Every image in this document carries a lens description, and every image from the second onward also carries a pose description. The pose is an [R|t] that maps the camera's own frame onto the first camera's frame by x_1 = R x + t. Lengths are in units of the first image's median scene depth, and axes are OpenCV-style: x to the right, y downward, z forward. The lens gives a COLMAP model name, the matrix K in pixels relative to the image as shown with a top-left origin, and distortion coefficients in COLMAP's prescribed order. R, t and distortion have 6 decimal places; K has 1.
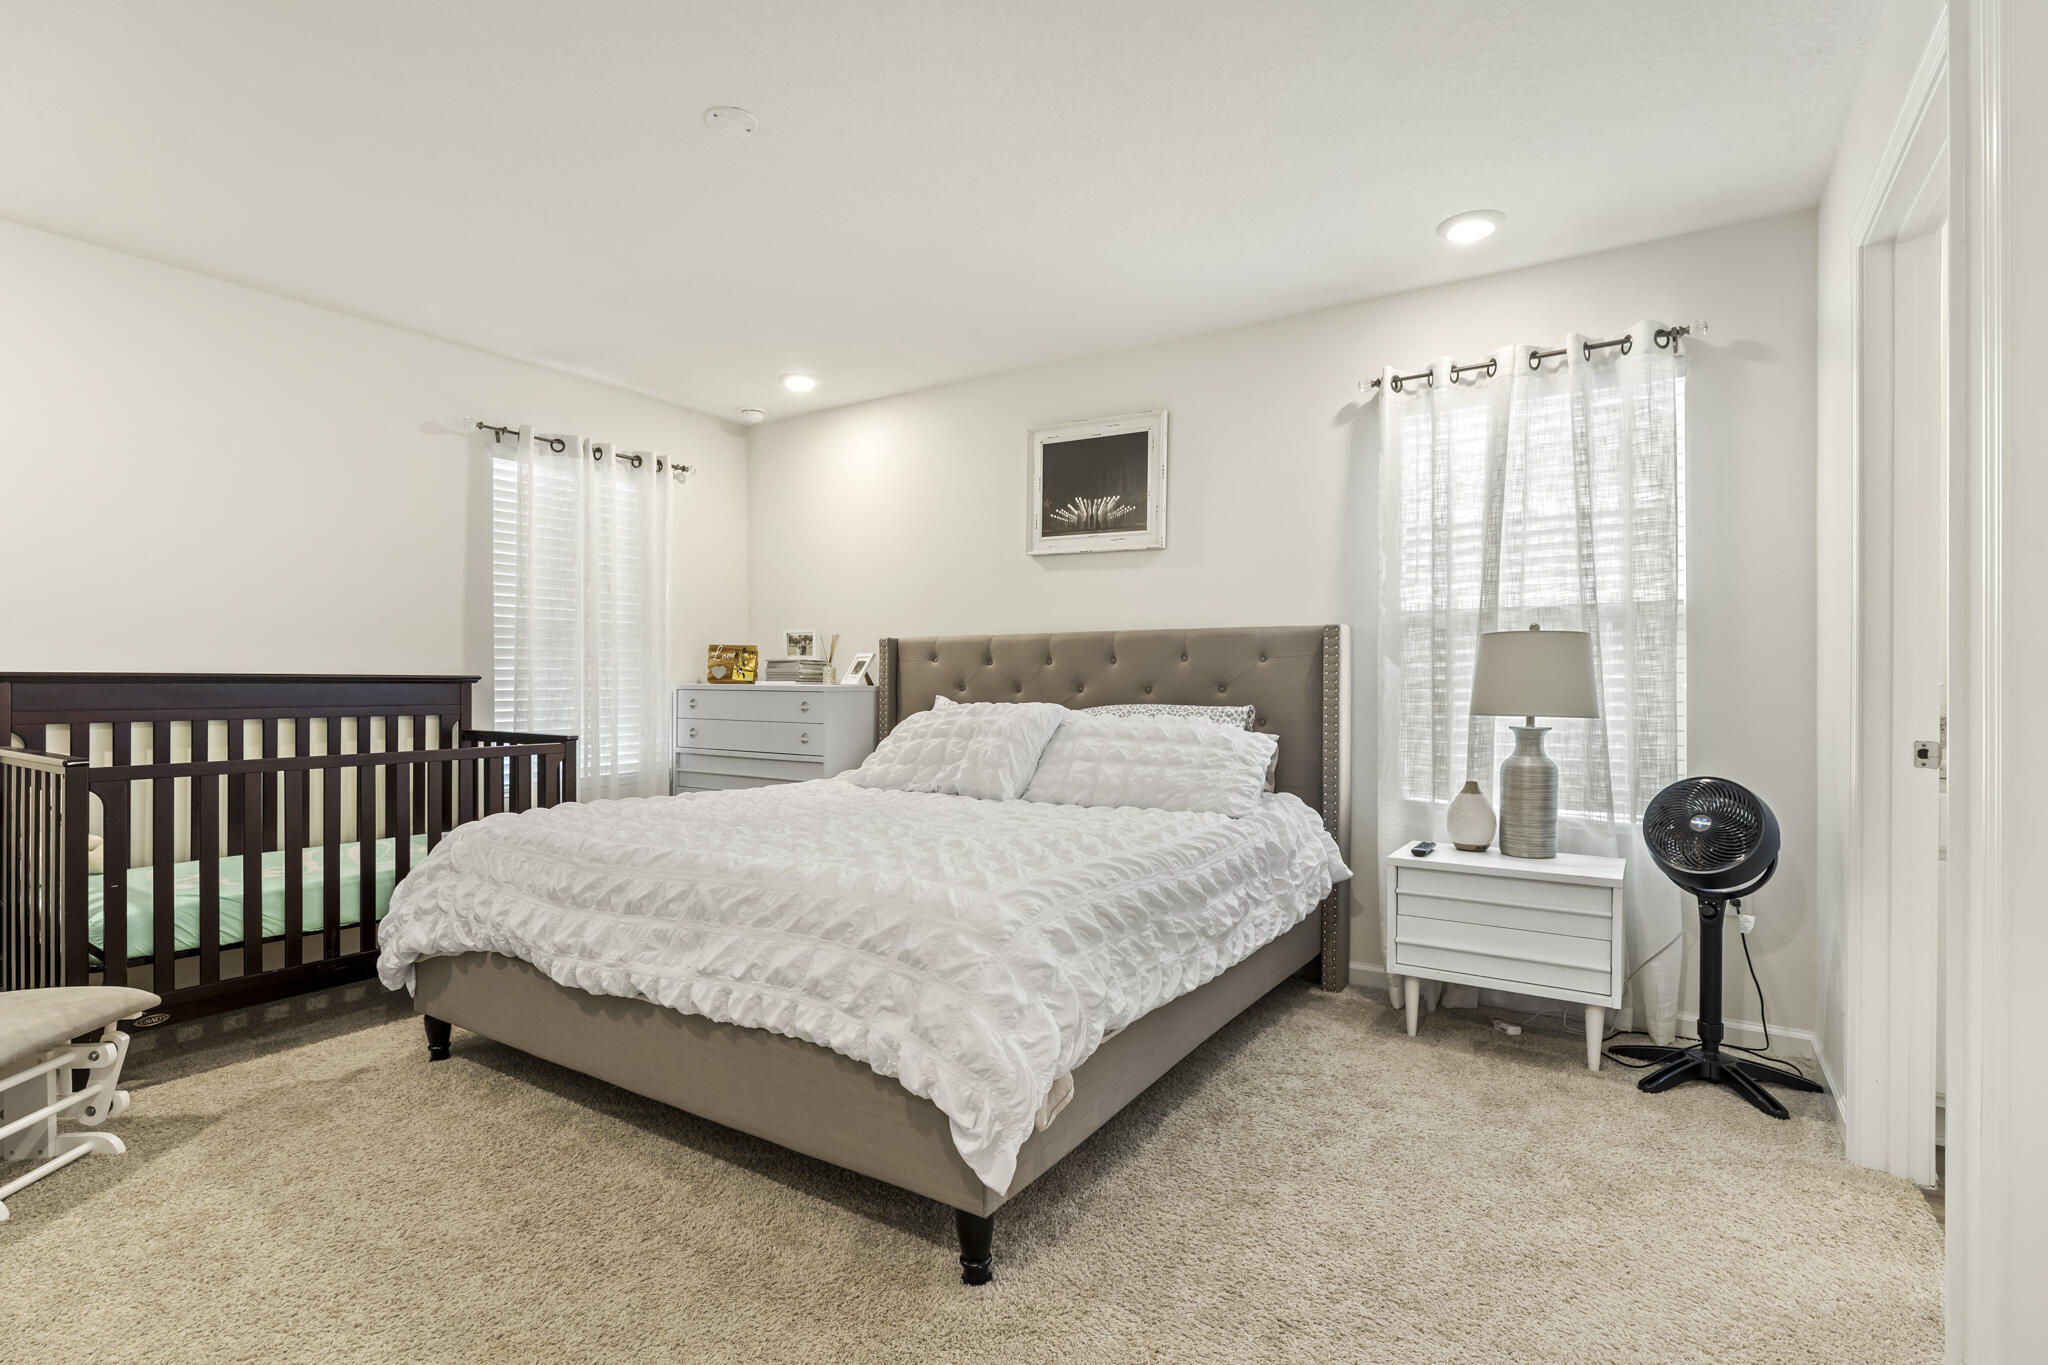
lens RADIAL K [[1012.6, 0, 1024.0], [0, 1012.6, 682.5], [0, 0, 1]] dist [-0.000170, -0.000231]
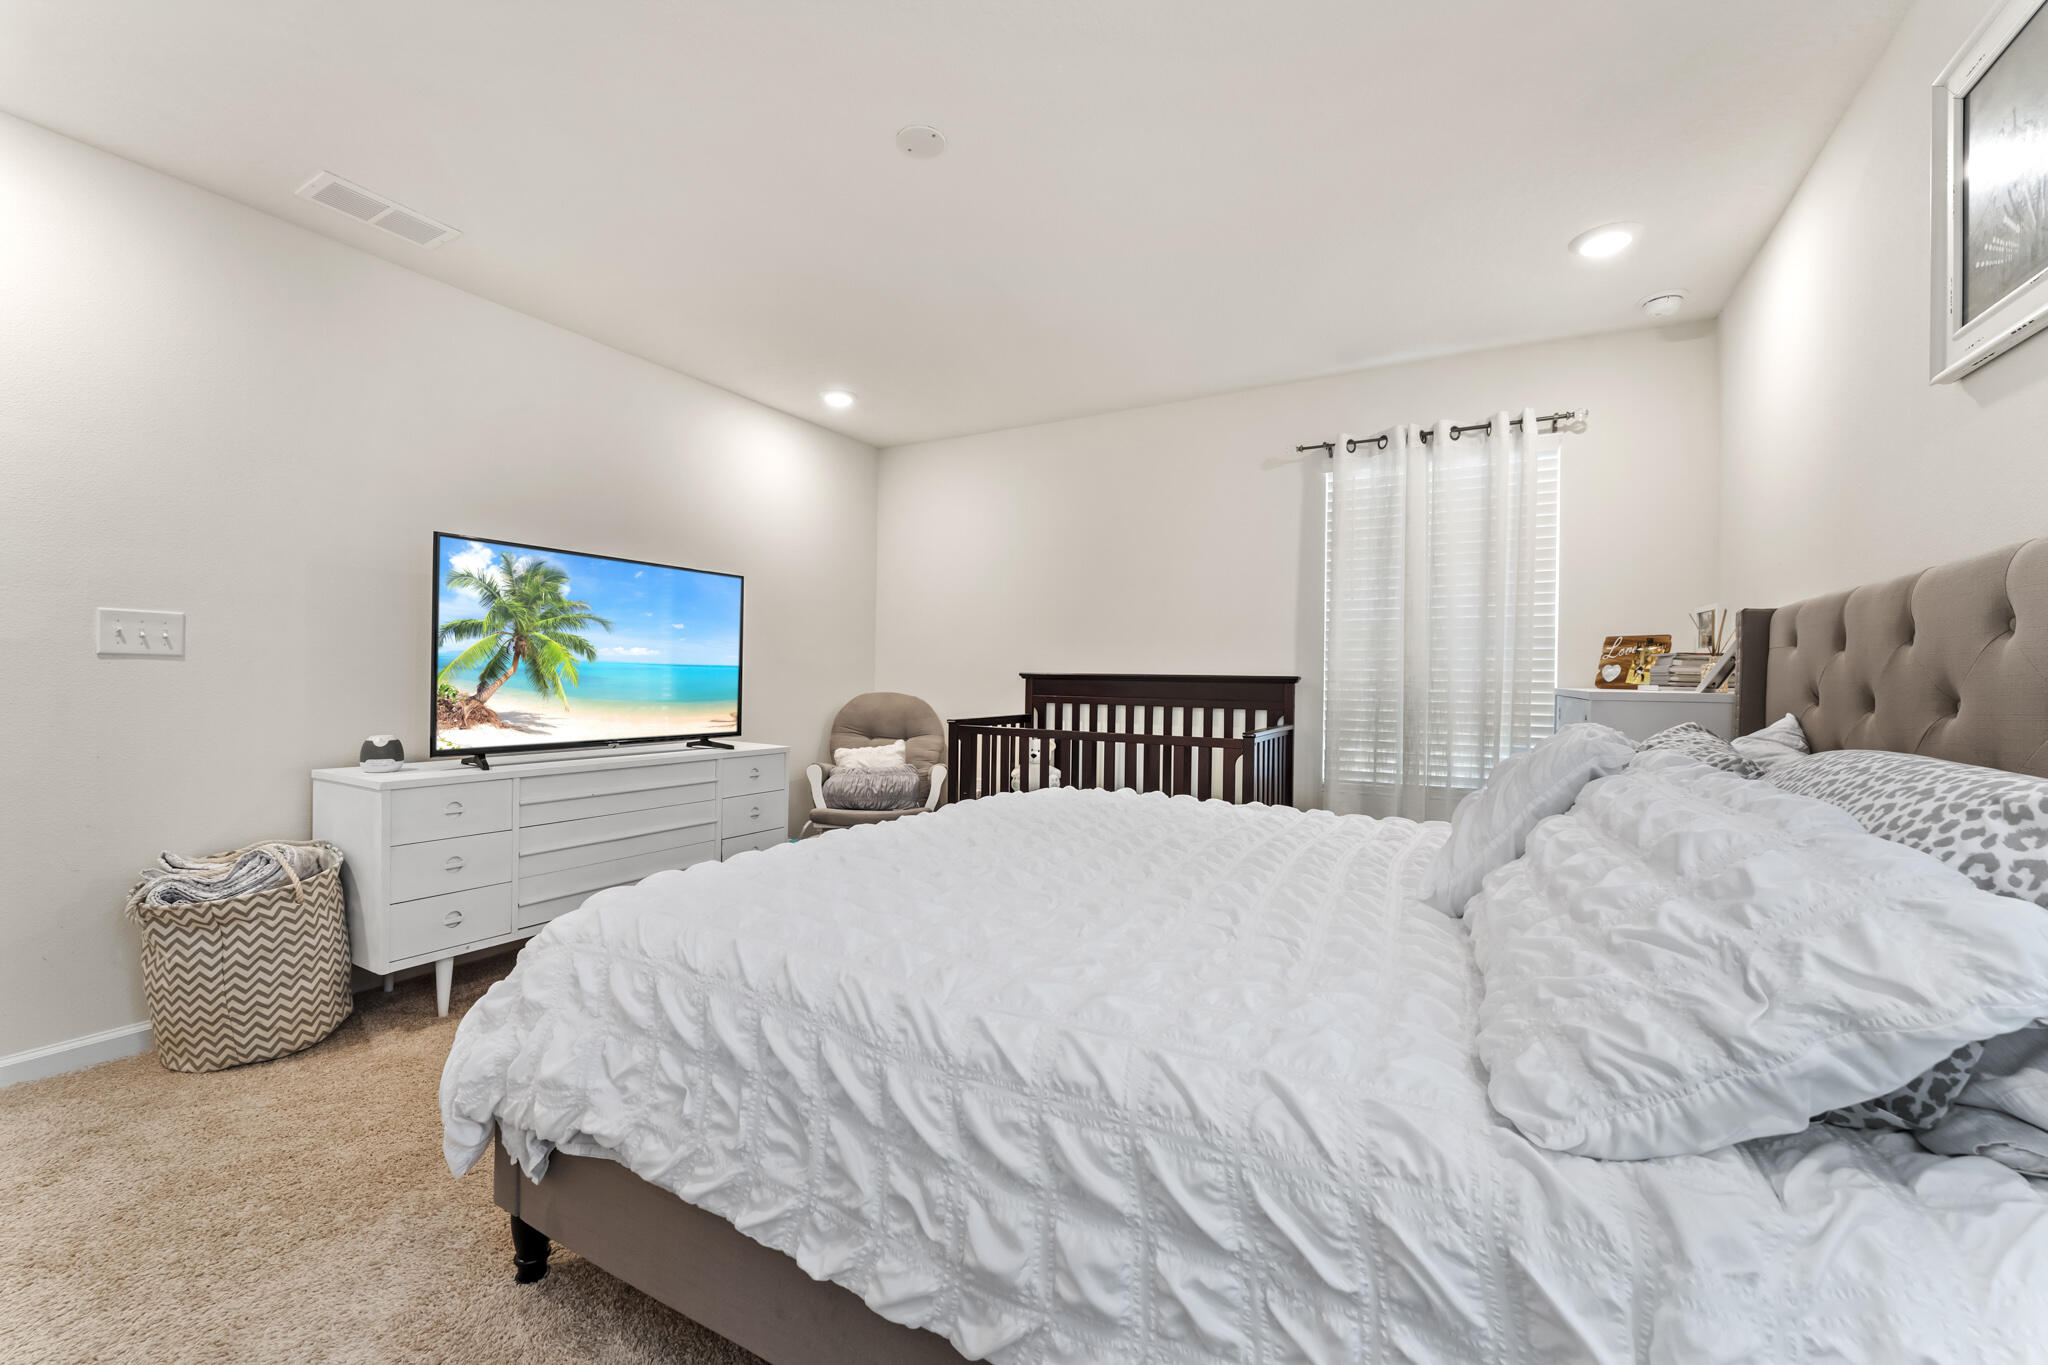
lens RADIAL K [[826.9, 0, 1024.0], [0, 826.9, 682.5], [0, 0, 1]] dist [0.000241, -0.000035]
pose [[0.073660, -0.000632, -0.997283, 0.334917], [-0.017085, 0.999852, -0.001895, 0.006546], [0.997137, 0.017178, 0.073639, 0.638556]]
